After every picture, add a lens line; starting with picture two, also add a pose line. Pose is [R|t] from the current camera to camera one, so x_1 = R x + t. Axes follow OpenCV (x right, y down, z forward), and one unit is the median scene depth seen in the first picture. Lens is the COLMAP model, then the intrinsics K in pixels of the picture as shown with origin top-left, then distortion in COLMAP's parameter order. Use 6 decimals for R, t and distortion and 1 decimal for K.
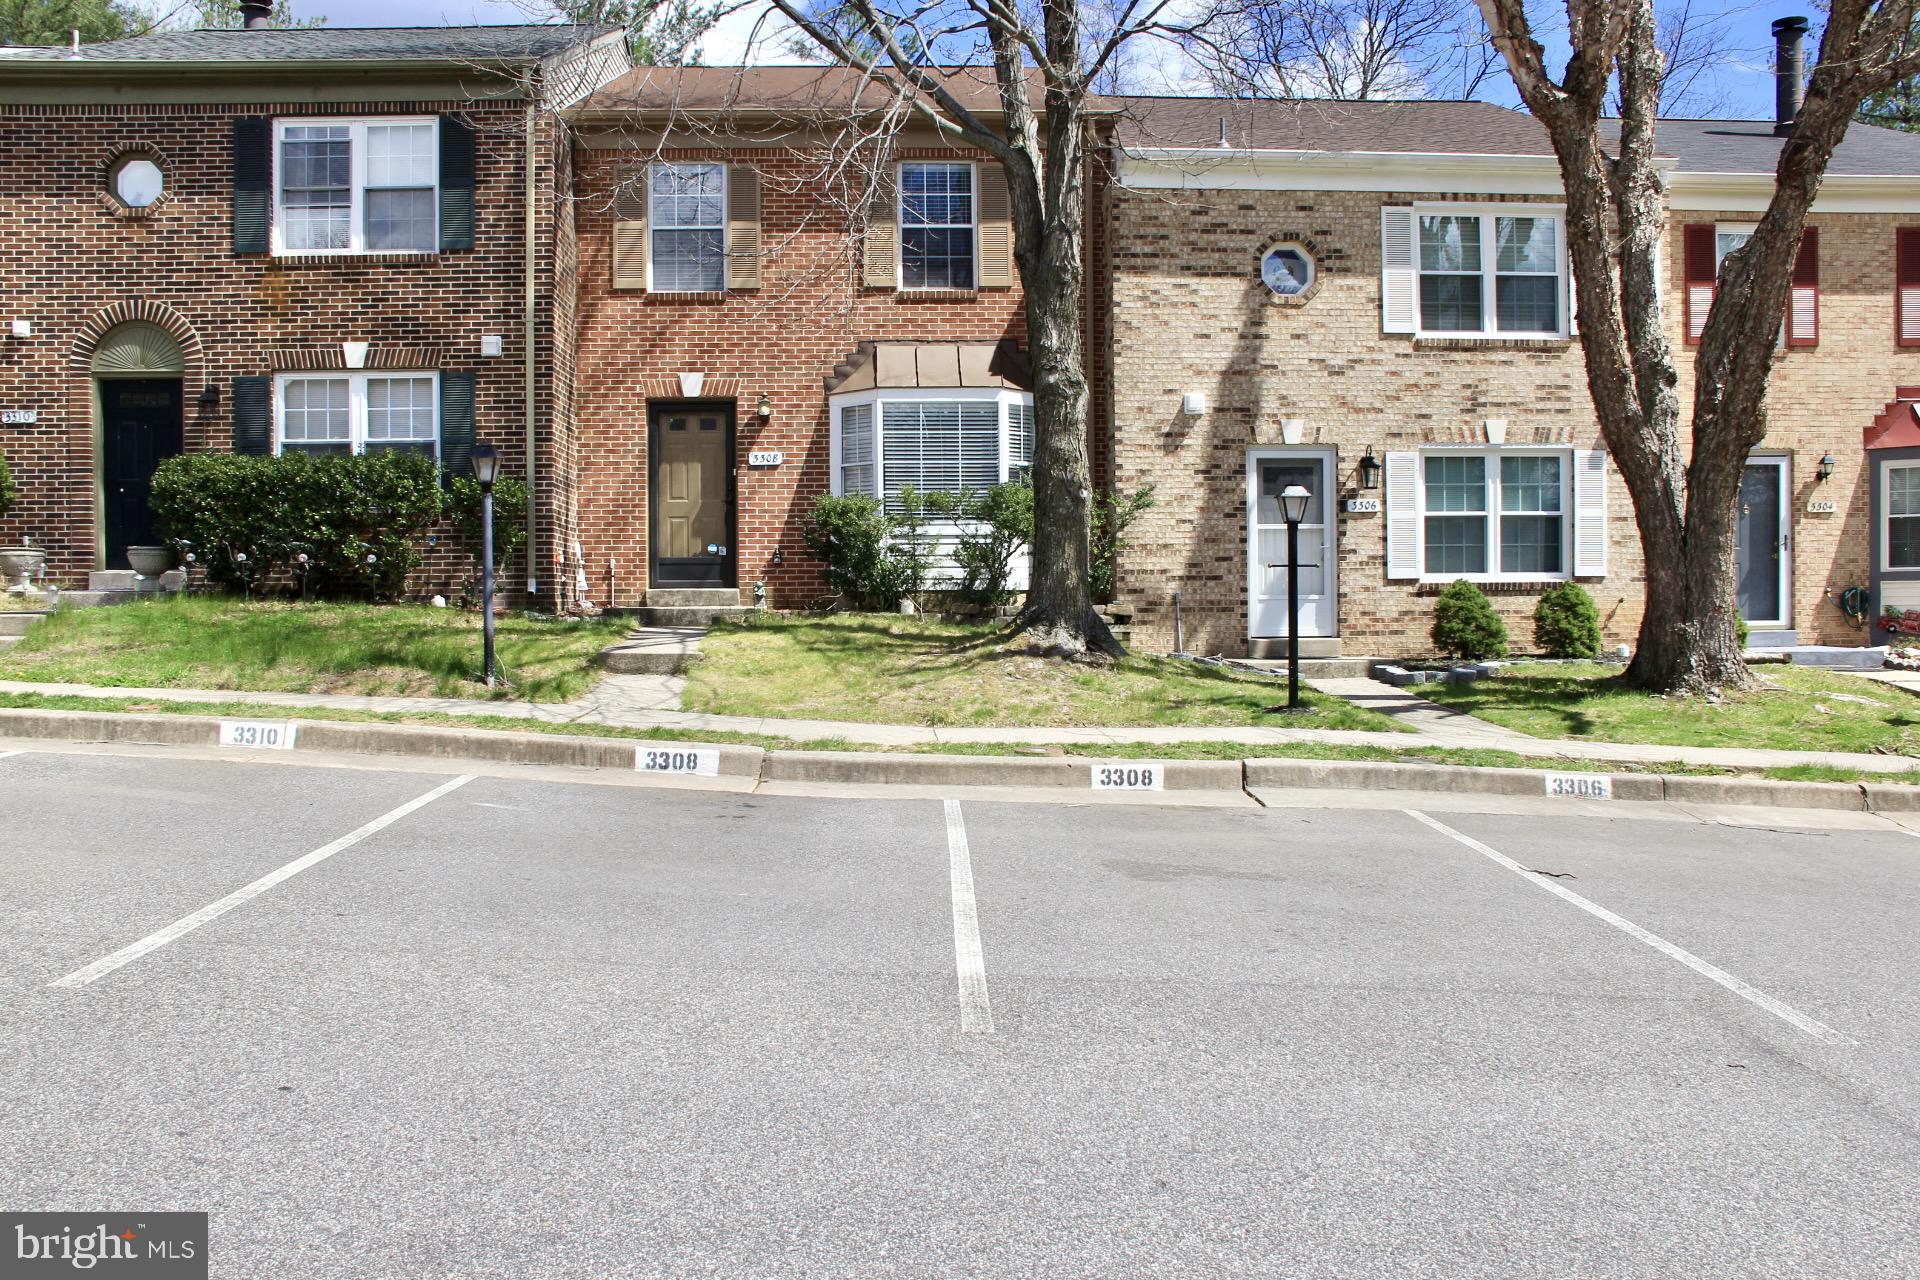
lens RADIAL K [[1592.1, 0, 952.9], [0, 1592.1, 653.4], [0, 0, 1]] dist [-0.177093, 0.142020]
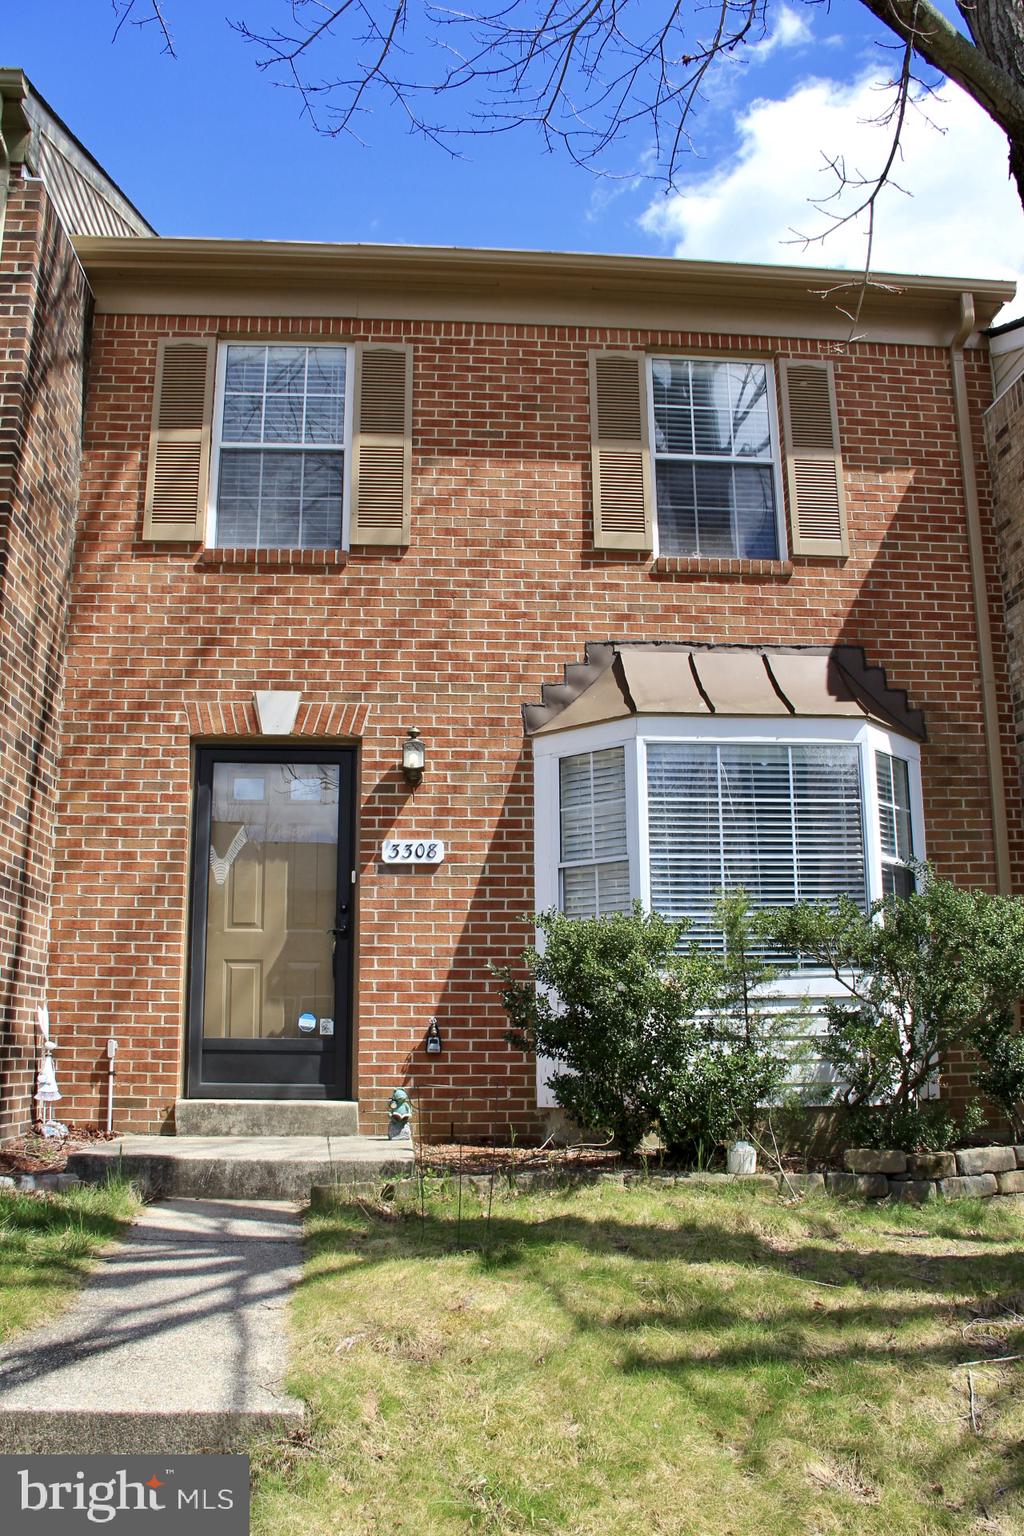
lens RADIAL K [[1273.7, 0, 510.7], [0, 1273.7, 790.8], [0, 0, 1]] dist [-0.177093, 0.142020]
pose [[0.999400, 0.008218, 0.033639, -0.100499], [-0.000259, 0.973182, -0.230035, -0.045383], [-0.034627, 0.229889, 0.972601, 0.583378]]
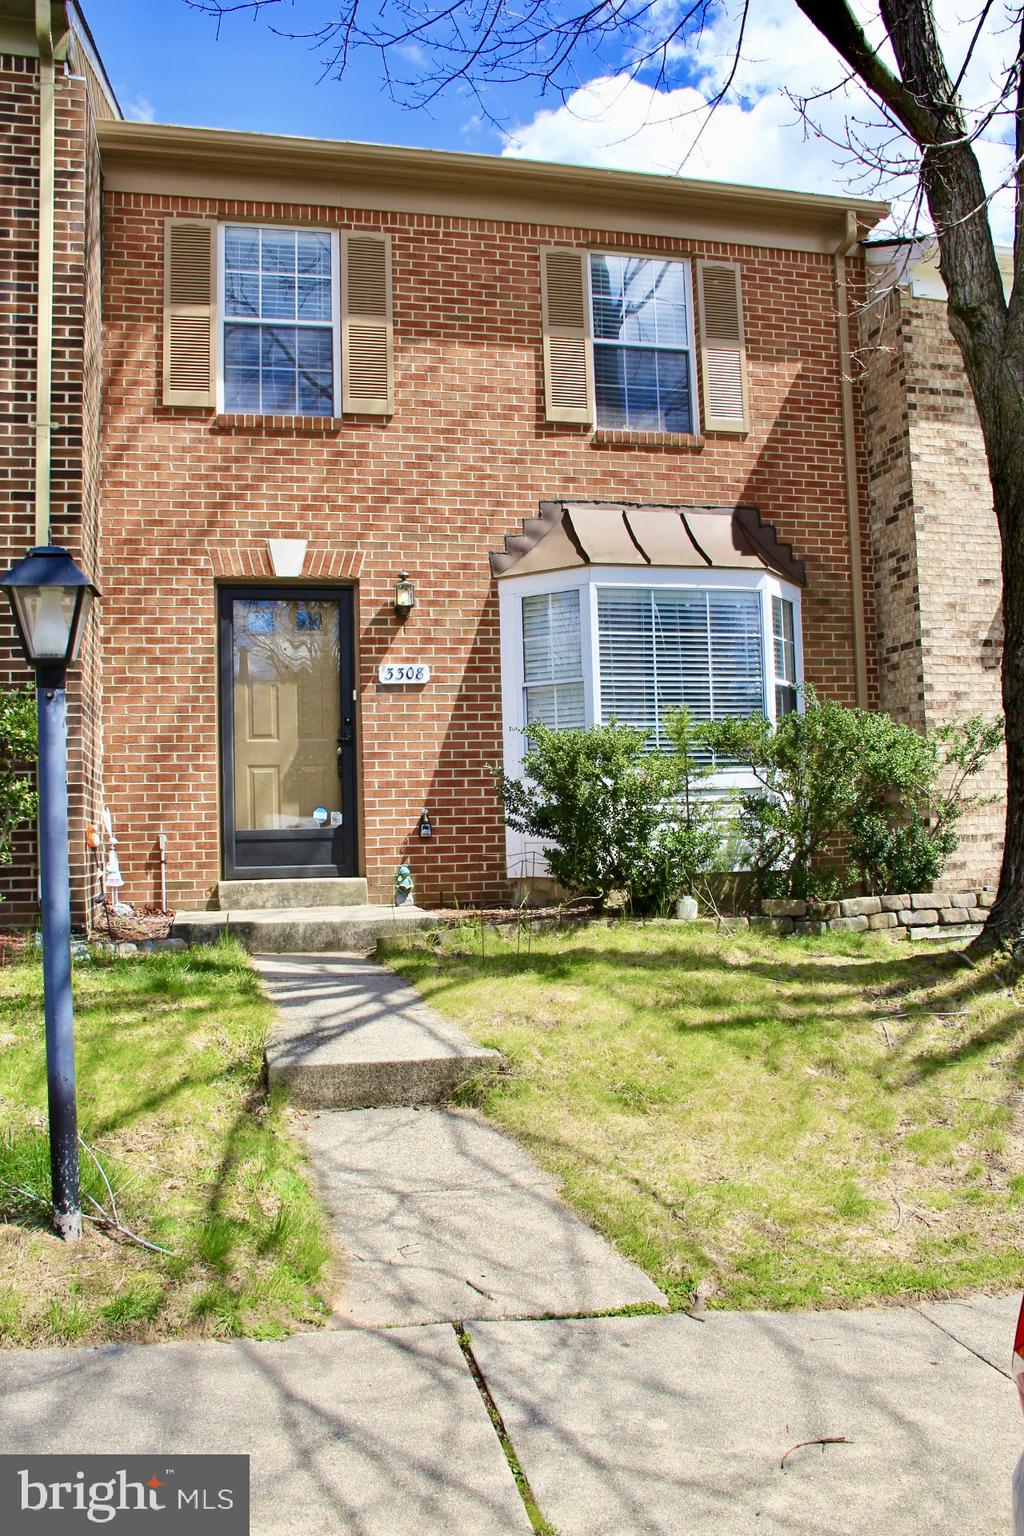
lens RADIAL K [[1273.7, 0, 510.7], [0, 1273.7, 790.8], [0, 0, 1]] dist [-0.177093, 0.142020]
pose [[0.980625, -0.013725, 0.195410, -0.177893], [0.028189, 0.997047, -0.071432, -0.037720], [-0.193853, 0.075557, 0.978117, 0.491312]]
